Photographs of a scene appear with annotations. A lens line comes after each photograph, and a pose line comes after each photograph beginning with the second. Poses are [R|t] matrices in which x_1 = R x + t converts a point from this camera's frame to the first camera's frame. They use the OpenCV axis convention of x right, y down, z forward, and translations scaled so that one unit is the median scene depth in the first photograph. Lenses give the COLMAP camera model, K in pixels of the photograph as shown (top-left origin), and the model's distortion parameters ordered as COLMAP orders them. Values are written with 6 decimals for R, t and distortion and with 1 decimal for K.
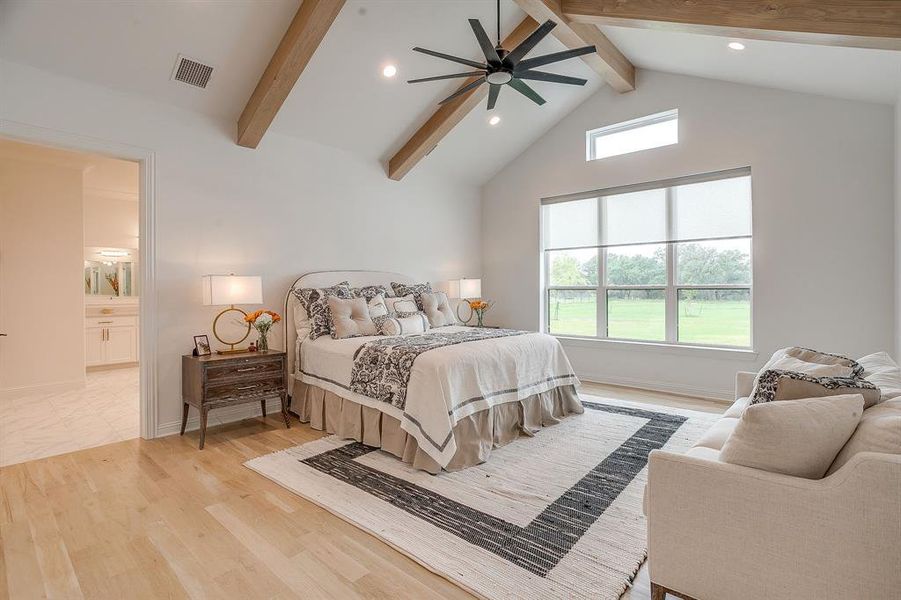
lens RADIAL K [[437.5, 0, 452.8], [0, 437.5, 289.7], [0, 0, 1]] dist [-0.022893, 0.001039]
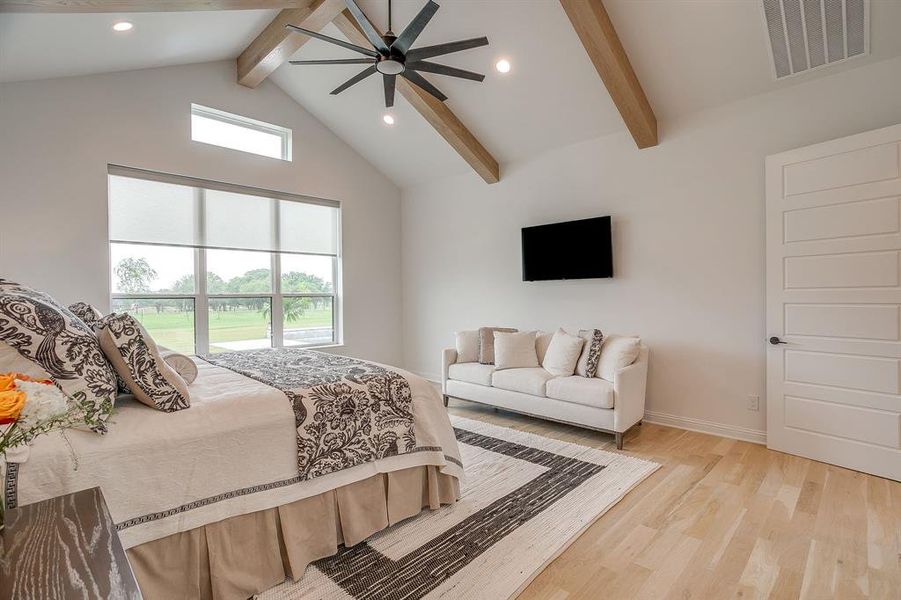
lens RADIAL K [[437.5, 0, 452.8], [0, 437.5, 289.7], [0, 0, 1]] dist [-0.022893, 0.001039]
pose [[0.036775, 0.015009, 0.999211, -0.810925], [0.009817, 0.999834, -0.015380, 0.002496], [-0.999275, 0.010375, 0.036621, 0.828494]]
